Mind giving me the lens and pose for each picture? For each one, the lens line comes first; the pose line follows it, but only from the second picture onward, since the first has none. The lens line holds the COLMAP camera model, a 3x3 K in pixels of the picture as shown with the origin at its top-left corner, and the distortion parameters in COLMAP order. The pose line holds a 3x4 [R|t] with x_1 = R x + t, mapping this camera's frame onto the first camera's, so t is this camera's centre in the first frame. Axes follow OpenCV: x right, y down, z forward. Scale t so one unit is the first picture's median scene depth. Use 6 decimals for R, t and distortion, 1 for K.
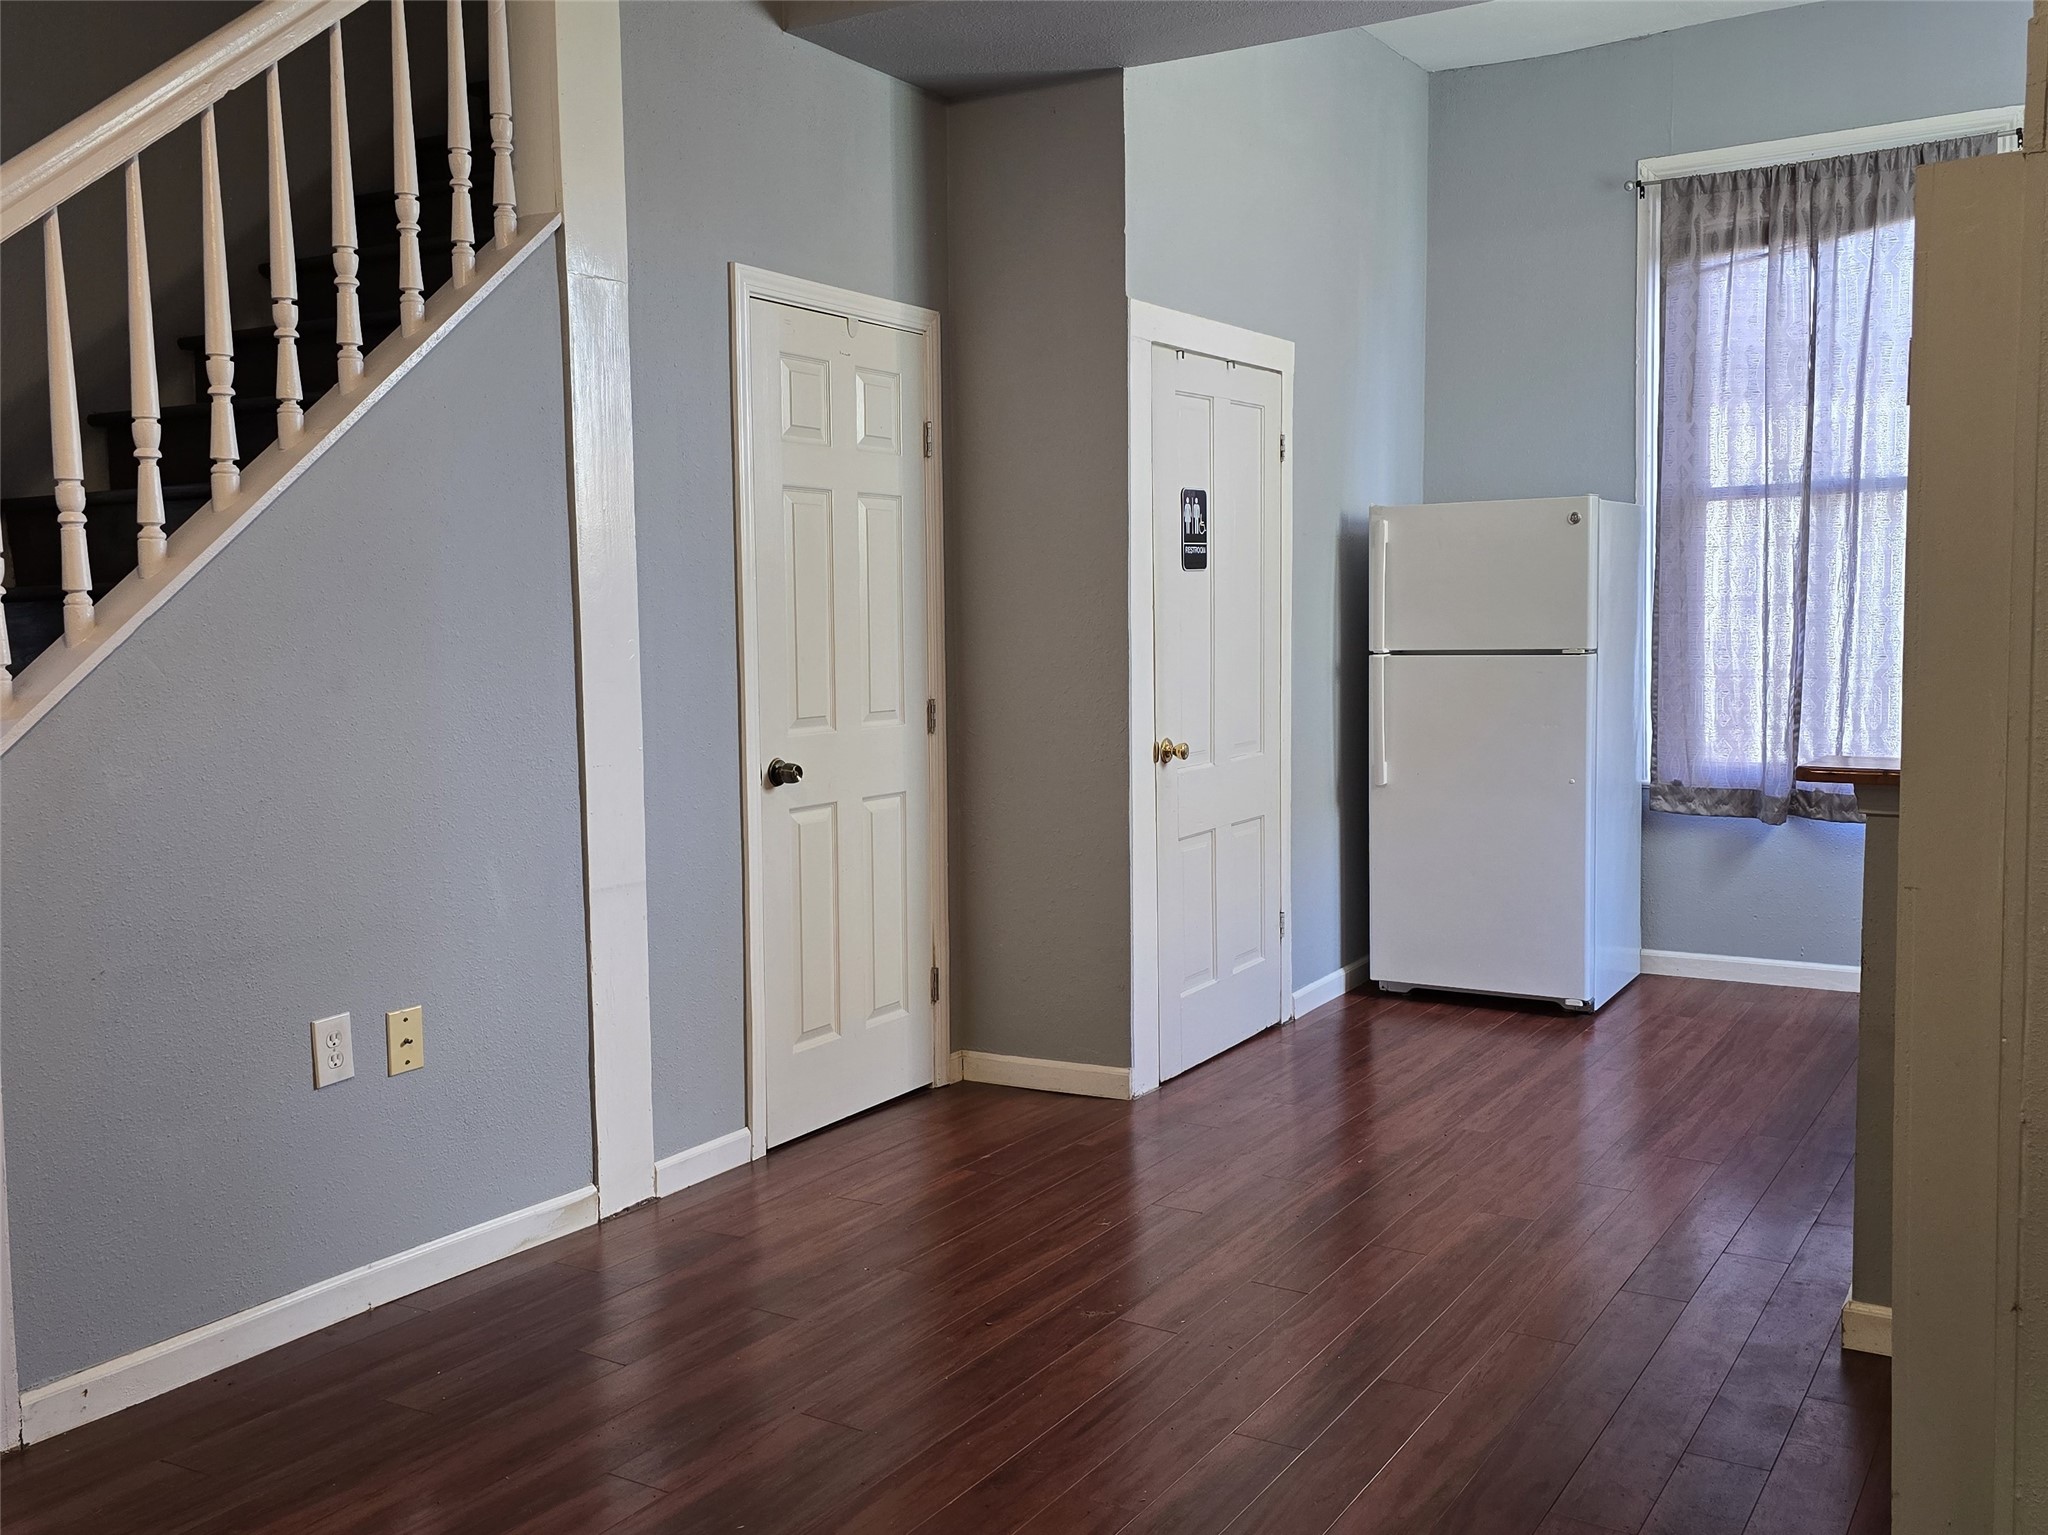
lens RADIAL K [[1818.2, 0, 1049.1], [0, 1818.2, 768.7], [0, 0, 1]] dist [0.096696, -0.102744]
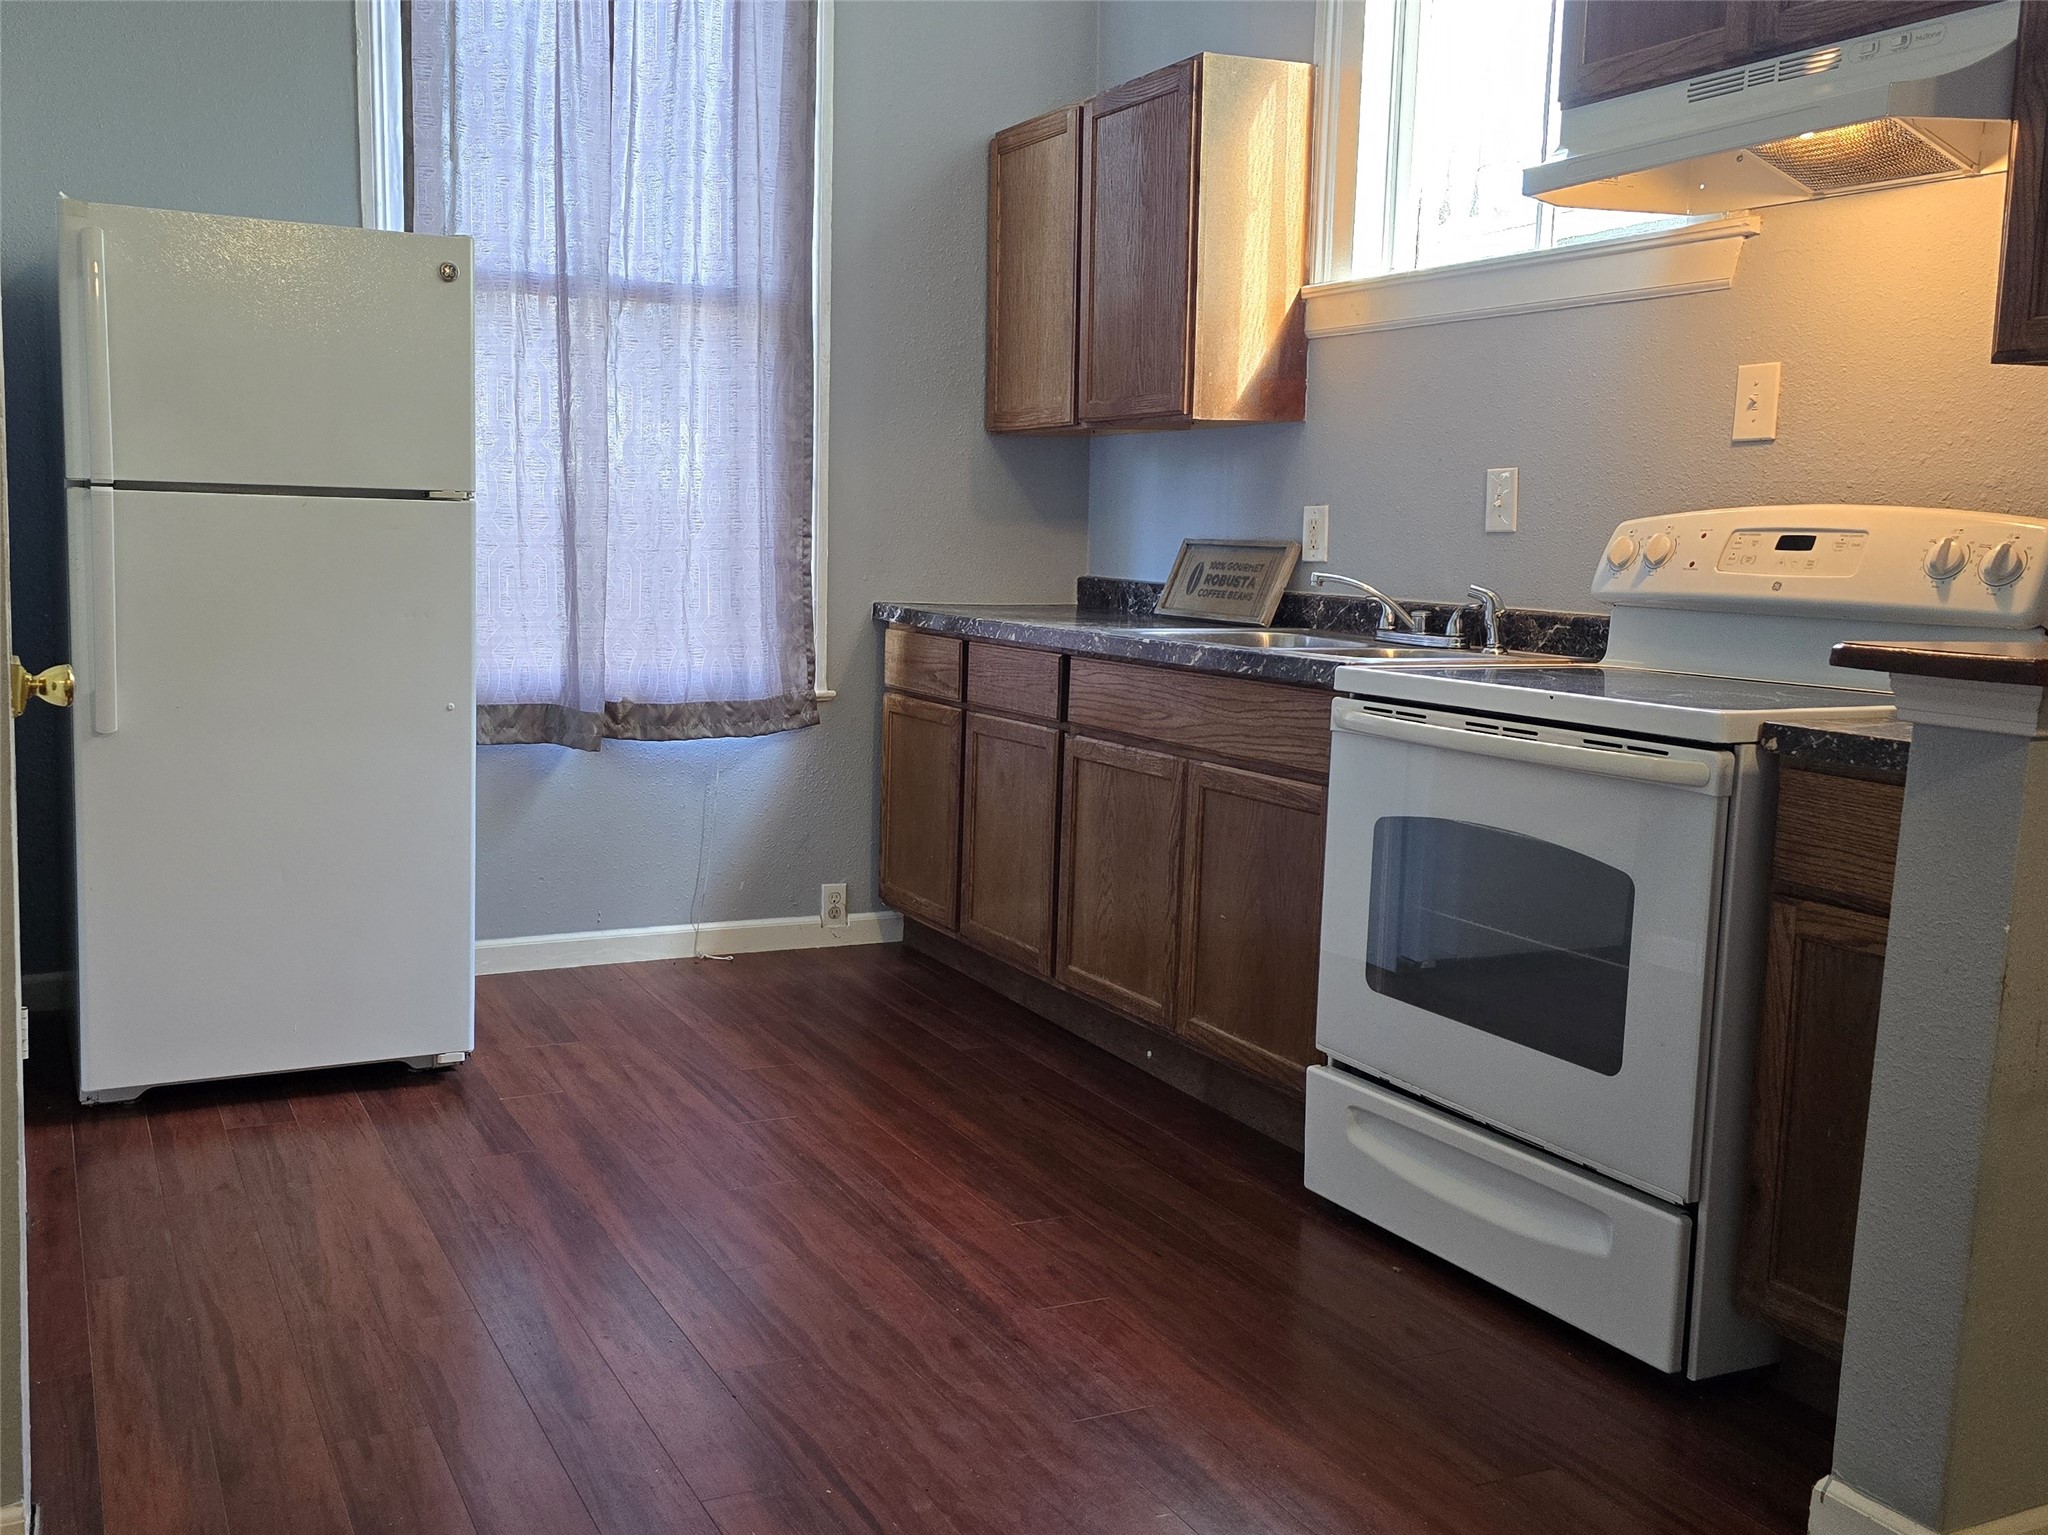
lens RADIAL K [[1818.2, 0, 863.1], [0, 1818.2, 755.5], [0, 0, 1]] dist [0.096696, -0.102744]
pose [[0.569210, -0.078478, 0.818438, -0.143418], [0.038485, 0.996886, 0.068823, -0.014177], [-0.821291, -0.007678, 0.570458, 0.539266]]
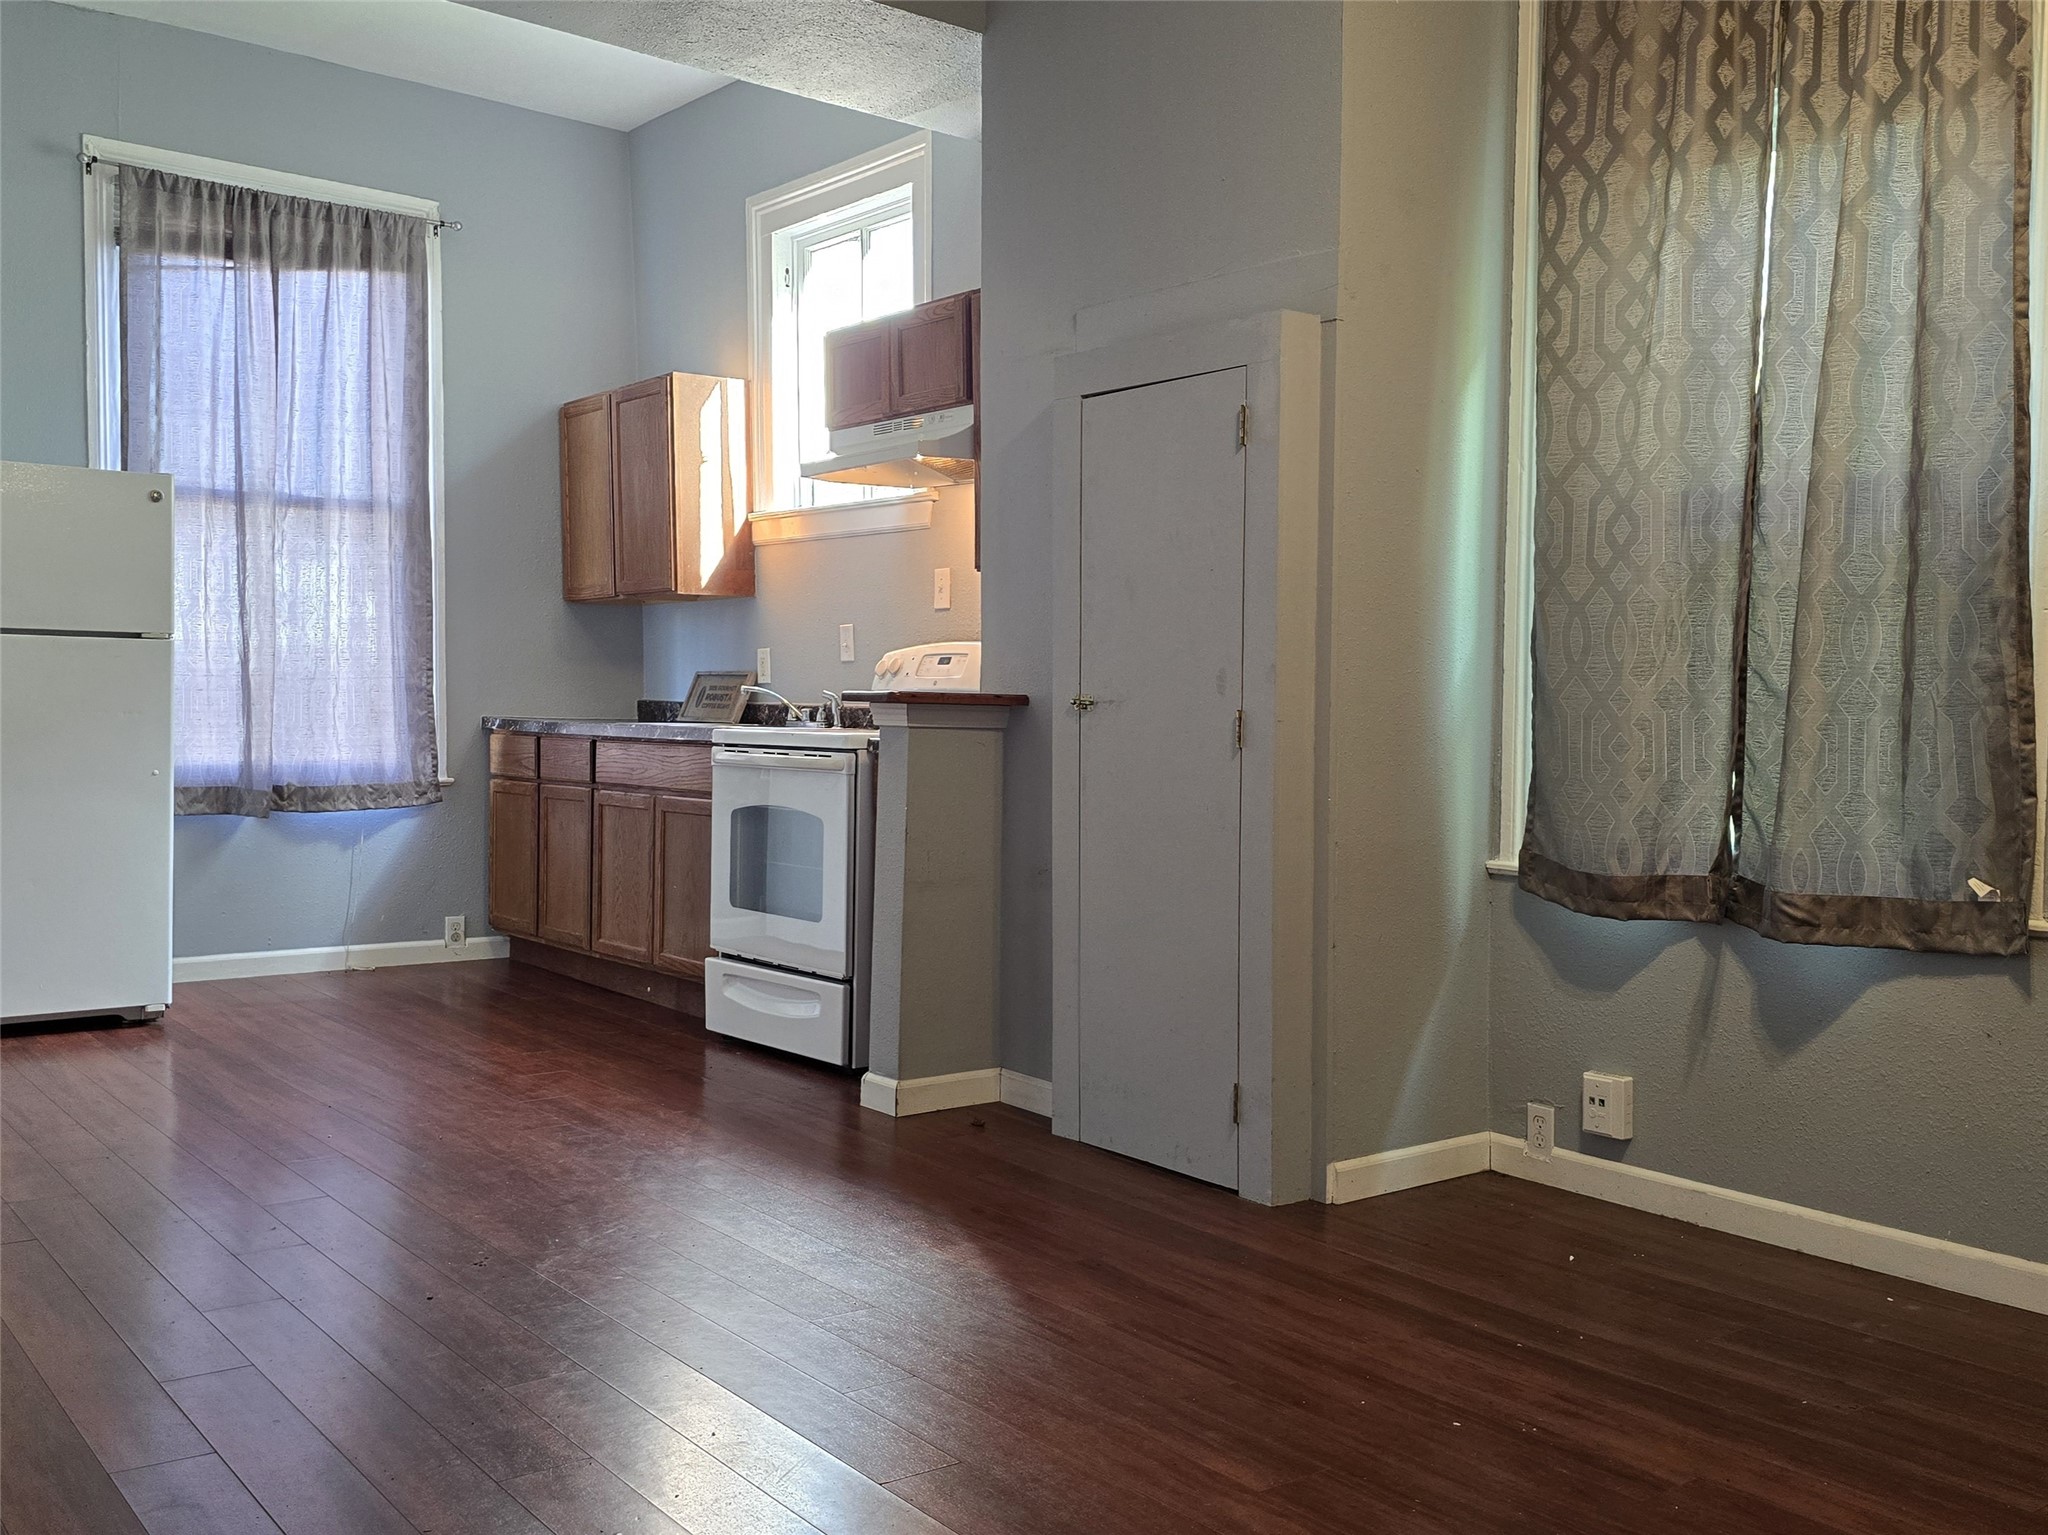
lens RADIAL K [[1818.2, 0, 1095.2], [0, 1818.2, 765.1], [0, 0, 1]] dist [0.096696, -0.102744]
pose [[0.340828, -0.011319, 0.940057, -0.455076], [0.059856, 0.998160, -0.009683, 0.041811], [-0.938218, 0.059568, 0.340879, 0.218942]]
